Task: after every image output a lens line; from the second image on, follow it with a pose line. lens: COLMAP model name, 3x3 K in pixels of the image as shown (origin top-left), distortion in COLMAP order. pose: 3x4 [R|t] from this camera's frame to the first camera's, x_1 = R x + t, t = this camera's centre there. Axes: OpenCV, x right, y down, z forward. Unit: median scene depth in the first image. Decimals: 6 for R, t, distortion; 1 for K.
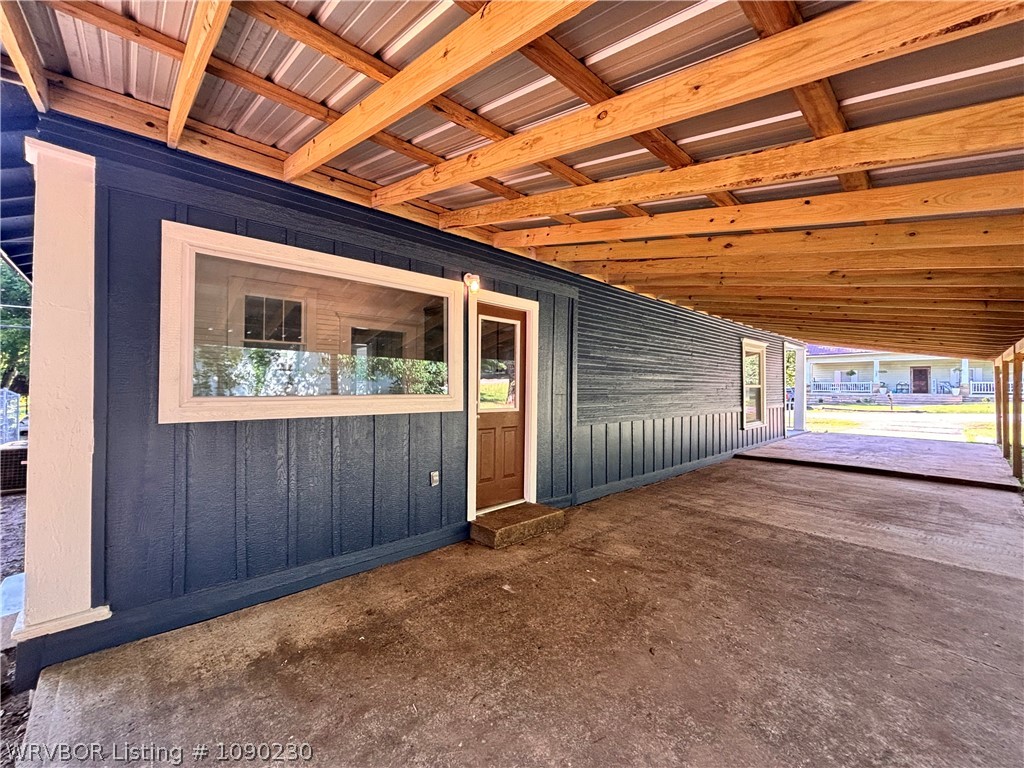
lens RADIAL K [[417.2, 0, 516.6], [0, 417.2, 379.1], [0, 0, 1]] dist [0.006928, 0.000979]
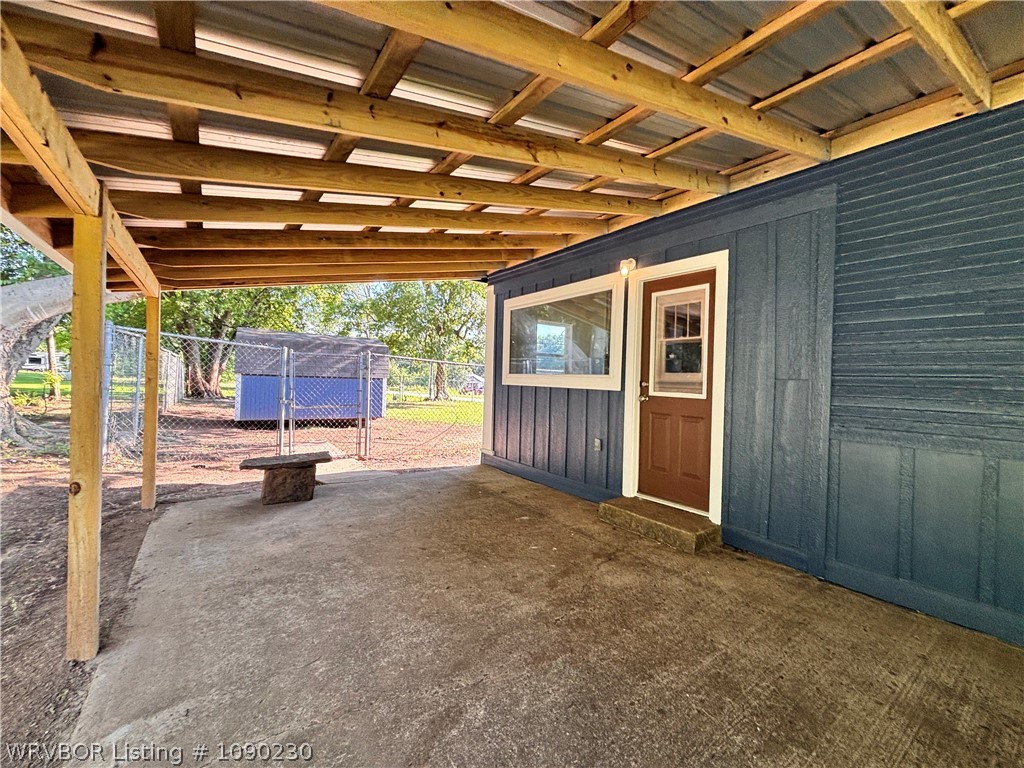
lens RADIAL K [[417.2, 0, 516.9], [0, 417.2, 388.9], [0, 0, 1]] dist [0.006928, 0.000979]
pose [[-0.118987, 0.019795, -0.992698, 1.126659], [-0.001940, 0.999795, 0.020169, 0.057124], [0.992894, 0.004326, -0.118925, 0.997282]]
